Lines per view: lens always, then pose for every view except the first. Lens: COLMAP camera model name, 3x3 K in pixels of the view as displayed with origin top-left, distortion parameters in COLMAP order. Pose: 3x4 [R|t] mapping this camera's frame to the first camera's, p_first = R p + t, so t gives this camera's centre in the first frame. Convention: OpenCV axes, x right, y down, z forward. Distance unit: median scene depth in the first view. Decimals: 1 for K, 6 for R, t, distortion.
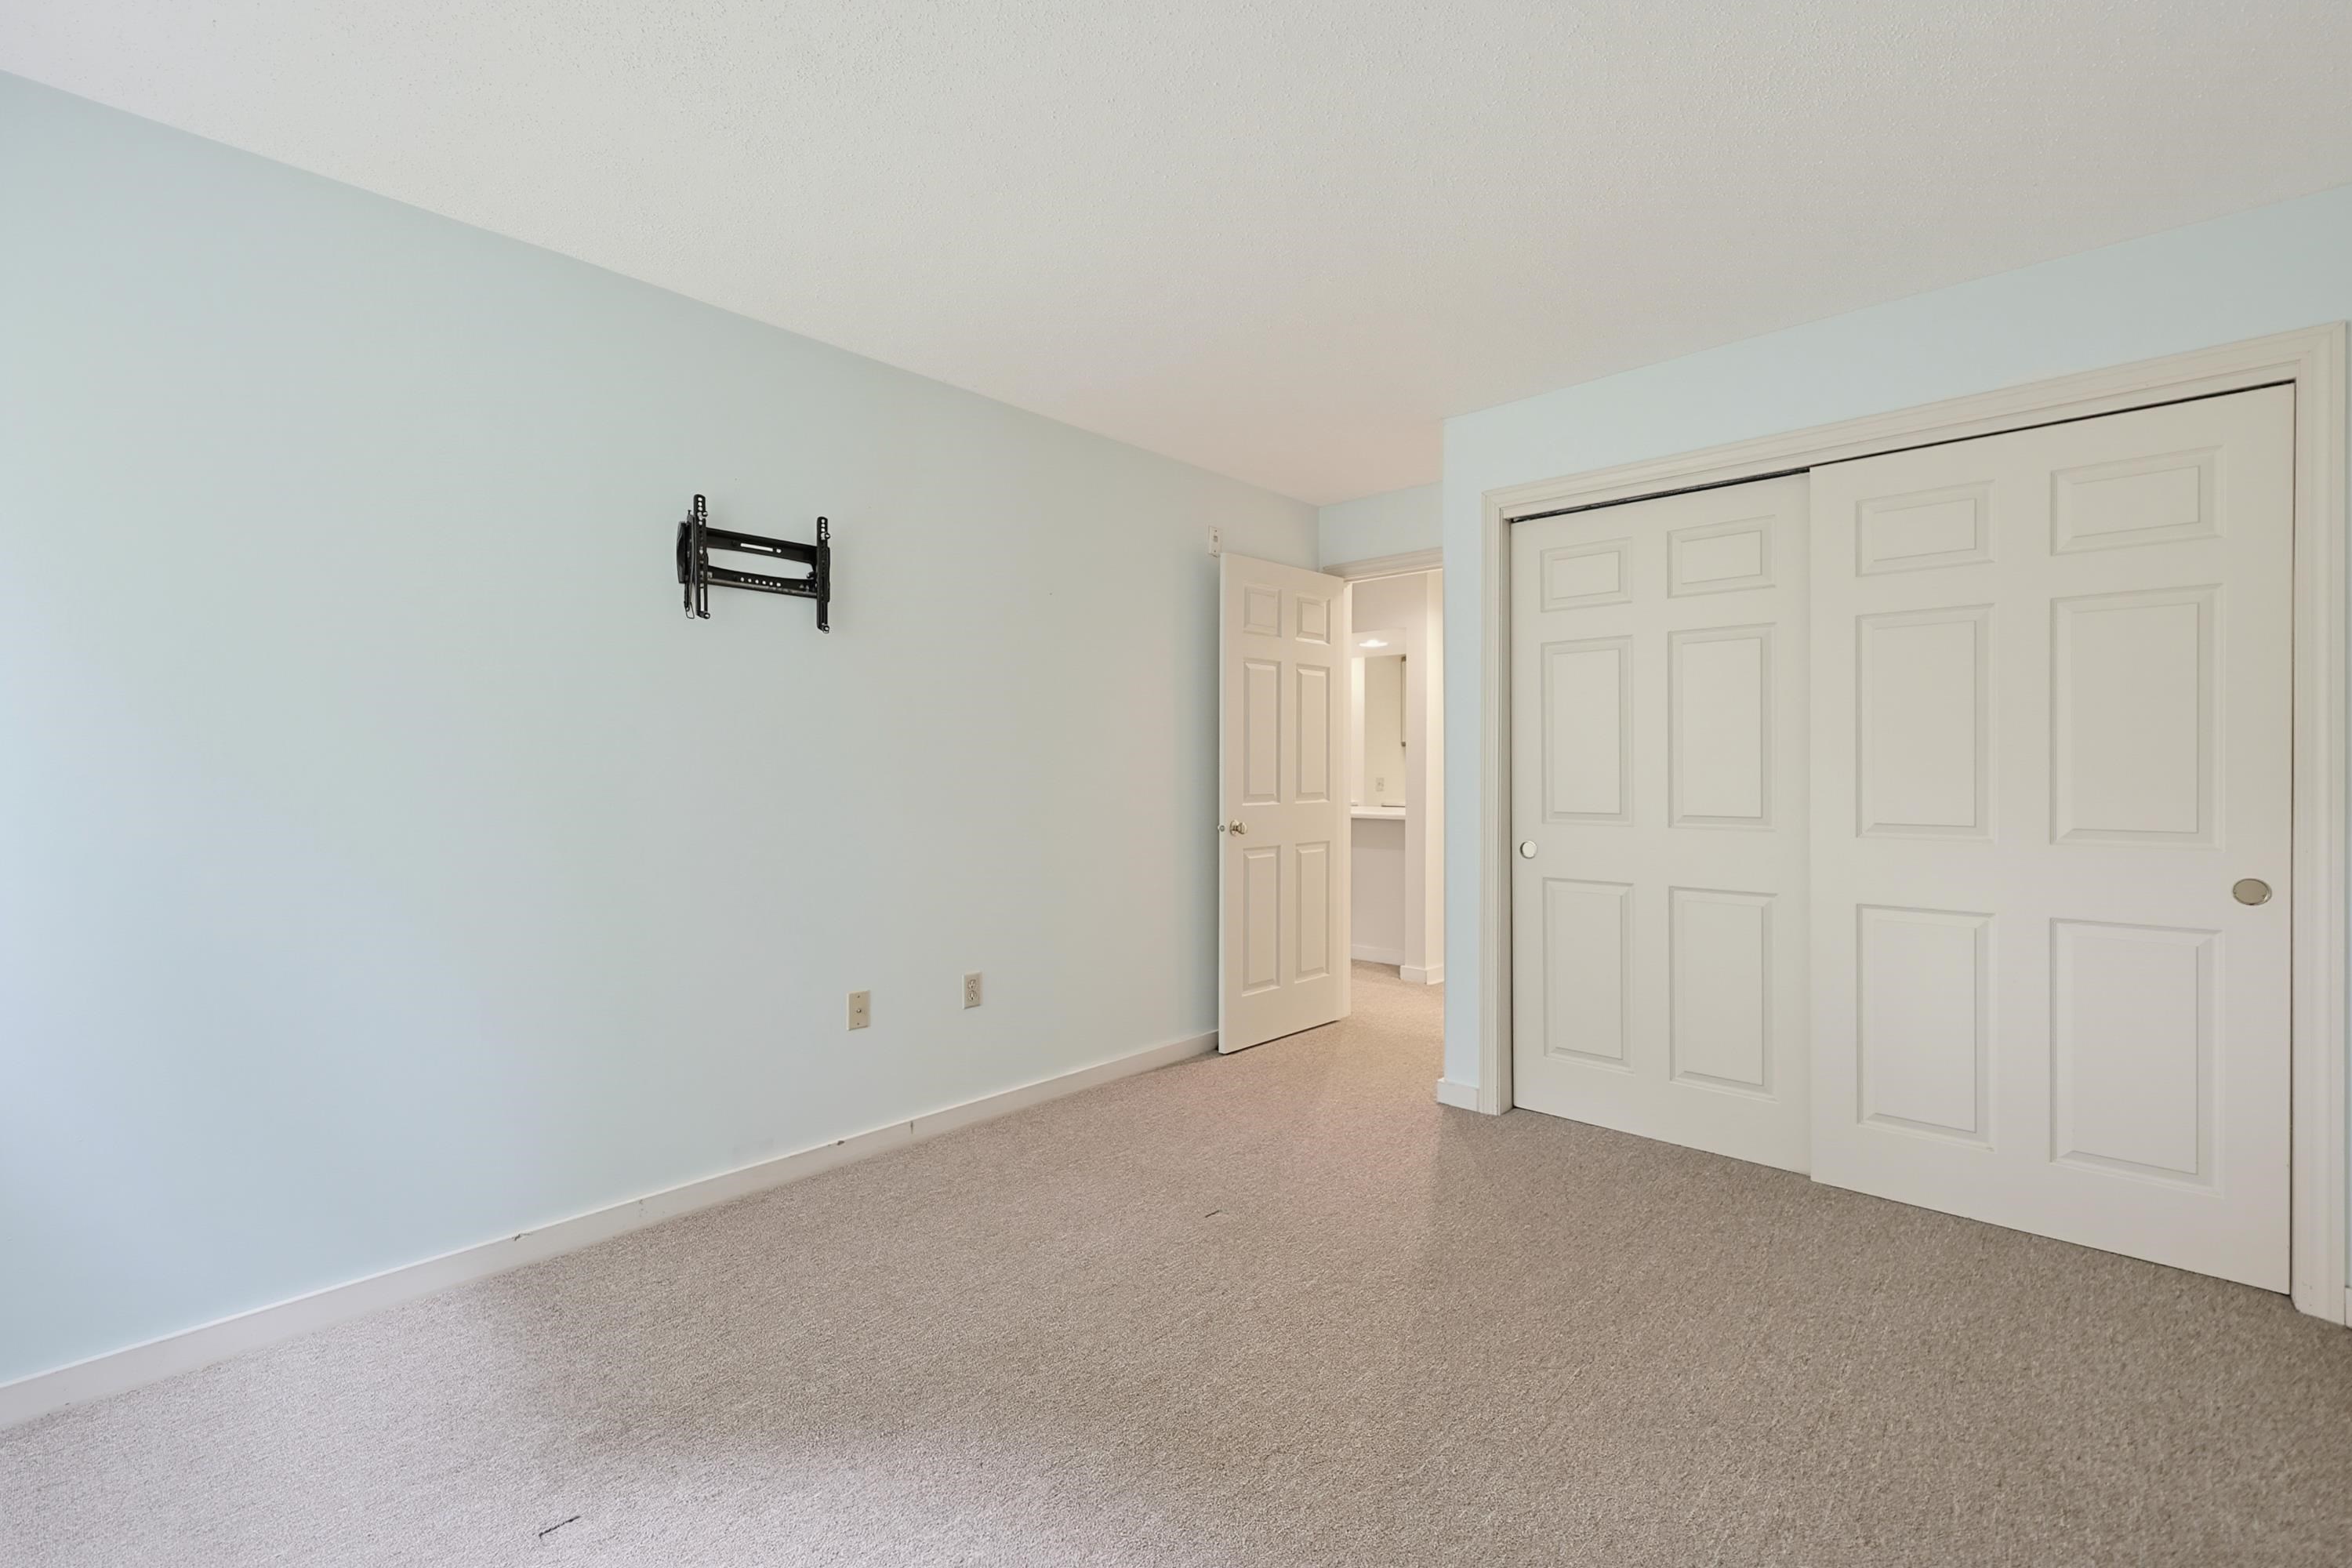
lens RADIAL K [[1016.3, 0, 1181.8], [0, 1016.3, 778.3], [0, 0, 1]] dist [0.000404, 0.000027]
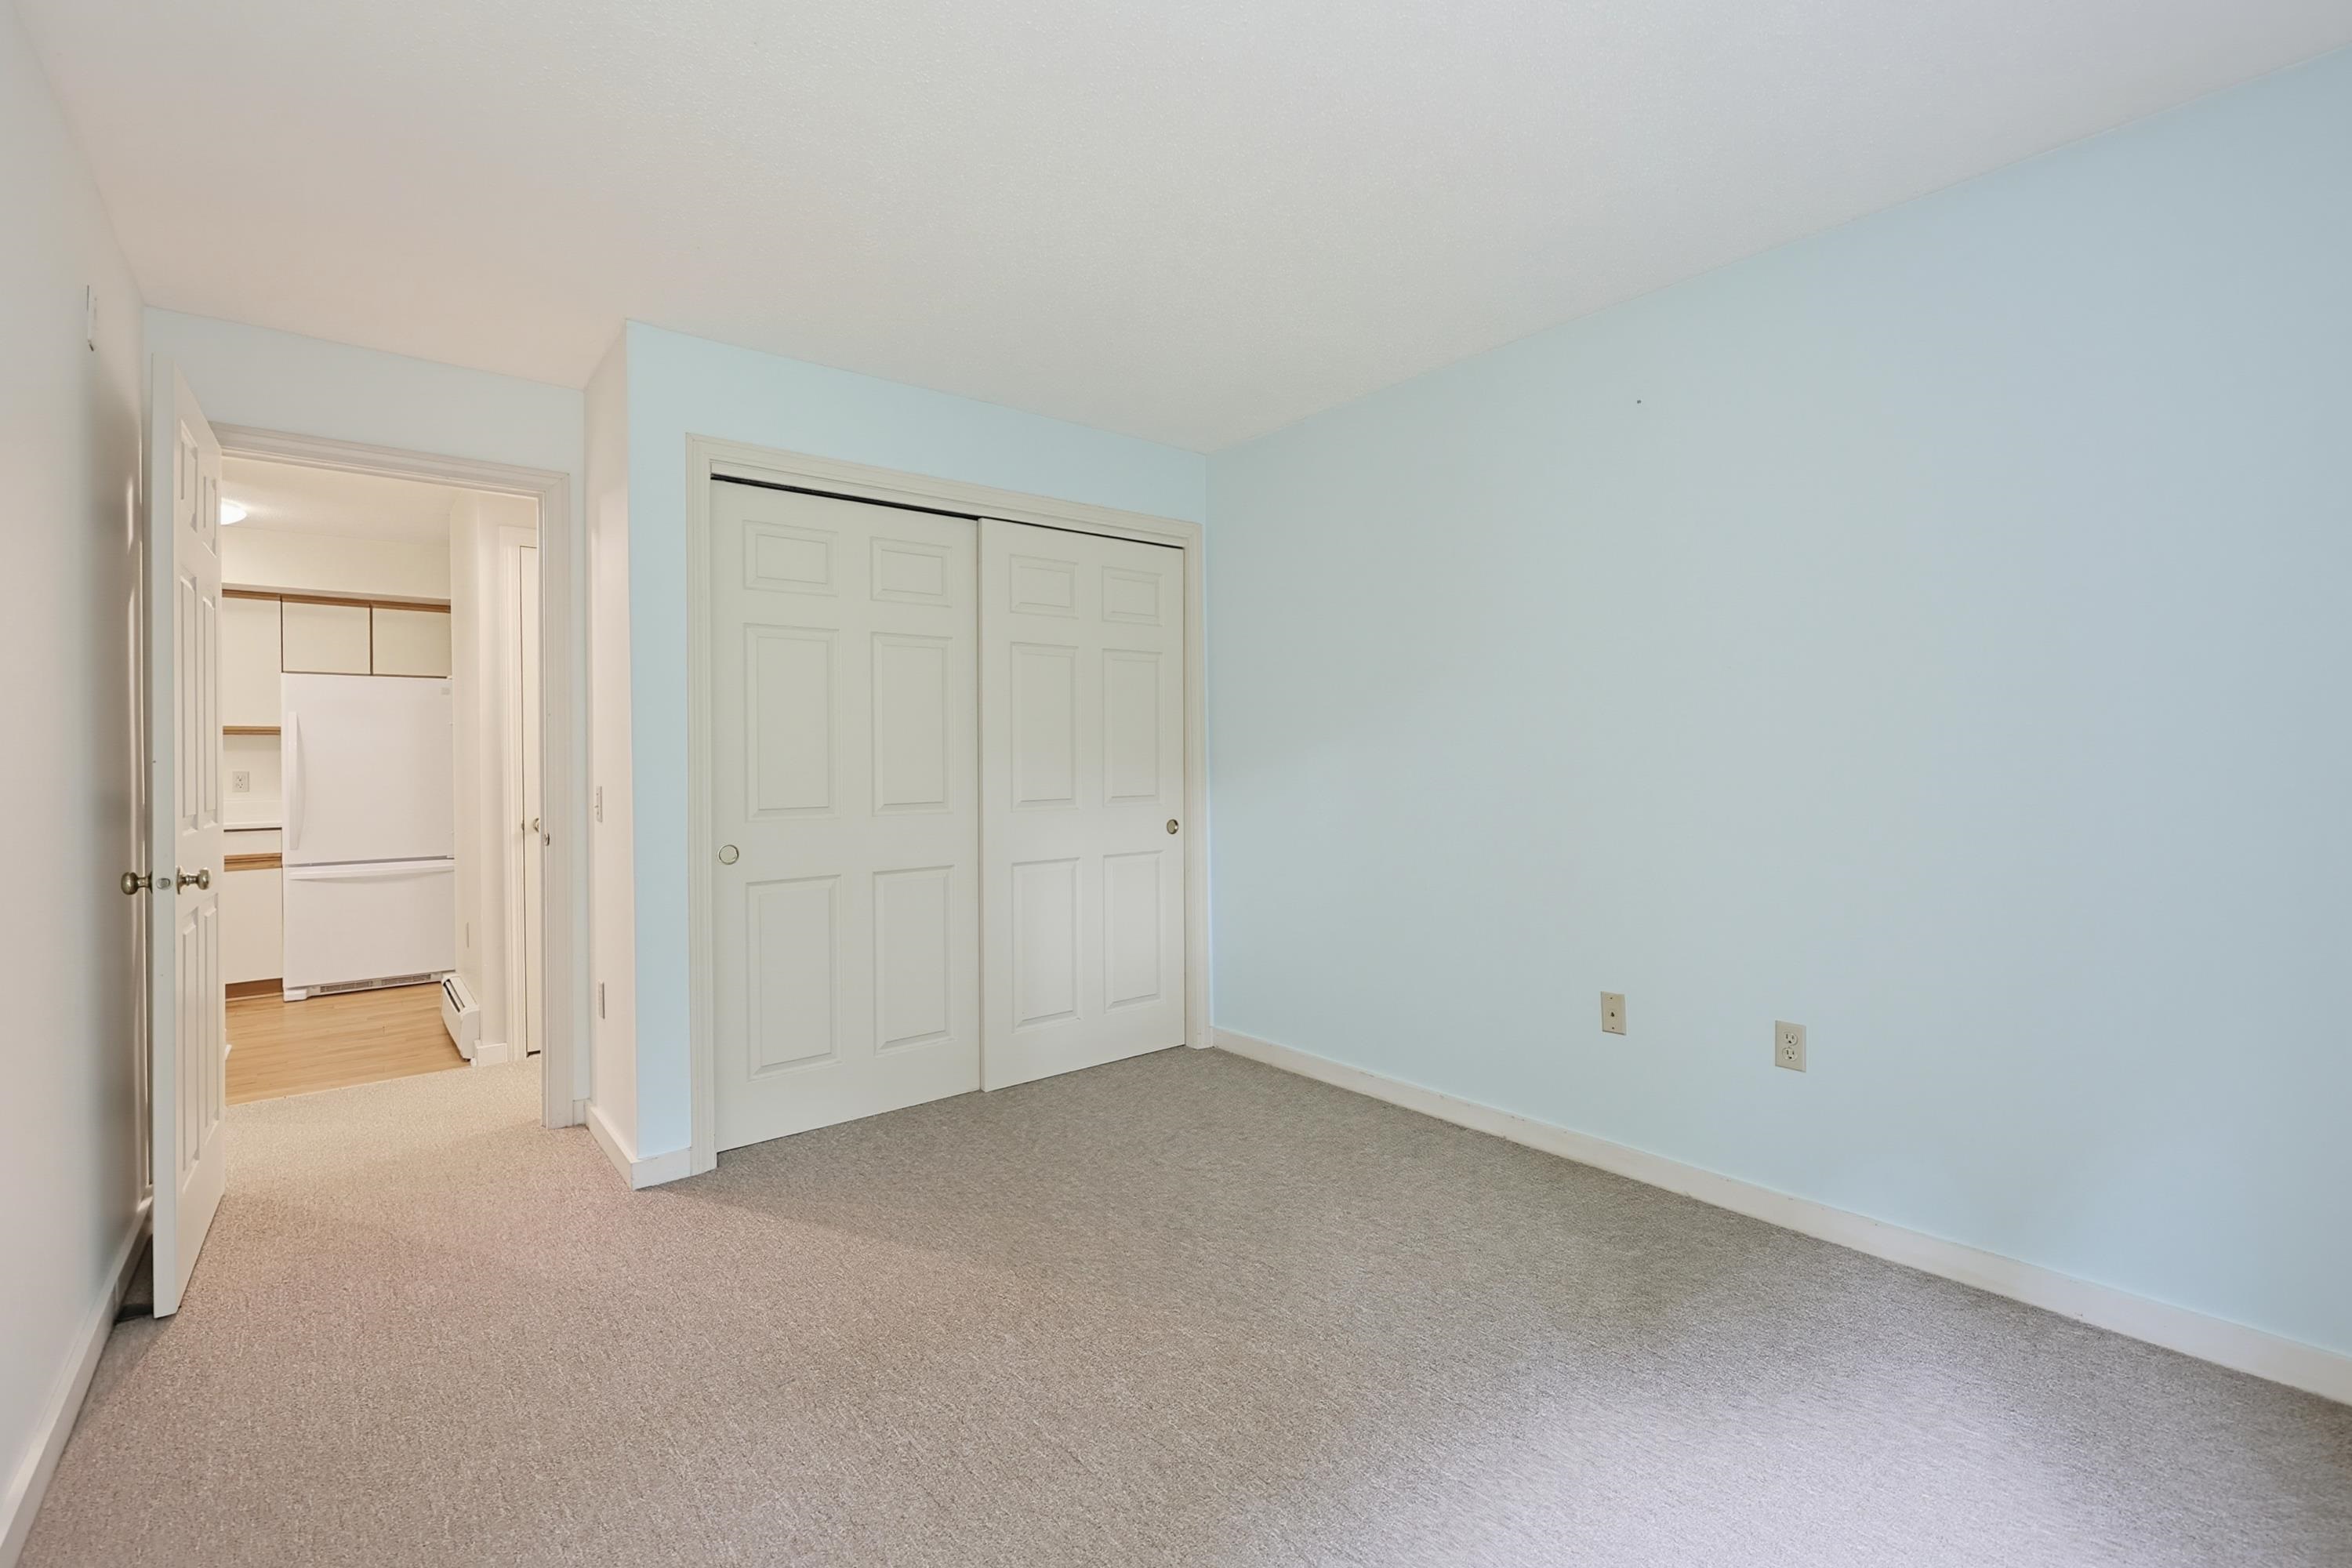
lens RADIAL K [[1016.3, 0, 1181.8], [0, 1016.3, 778.3], [0, 0, 1]] dist [0.000404, 0.000027]
pose [[0.144668, -0.015724, 0.989355, -0.510692], [0.025829, 0.999593, 0.012110, 0.003645], [-0.989143, 0.023802, 0.145015, 0.515107]]
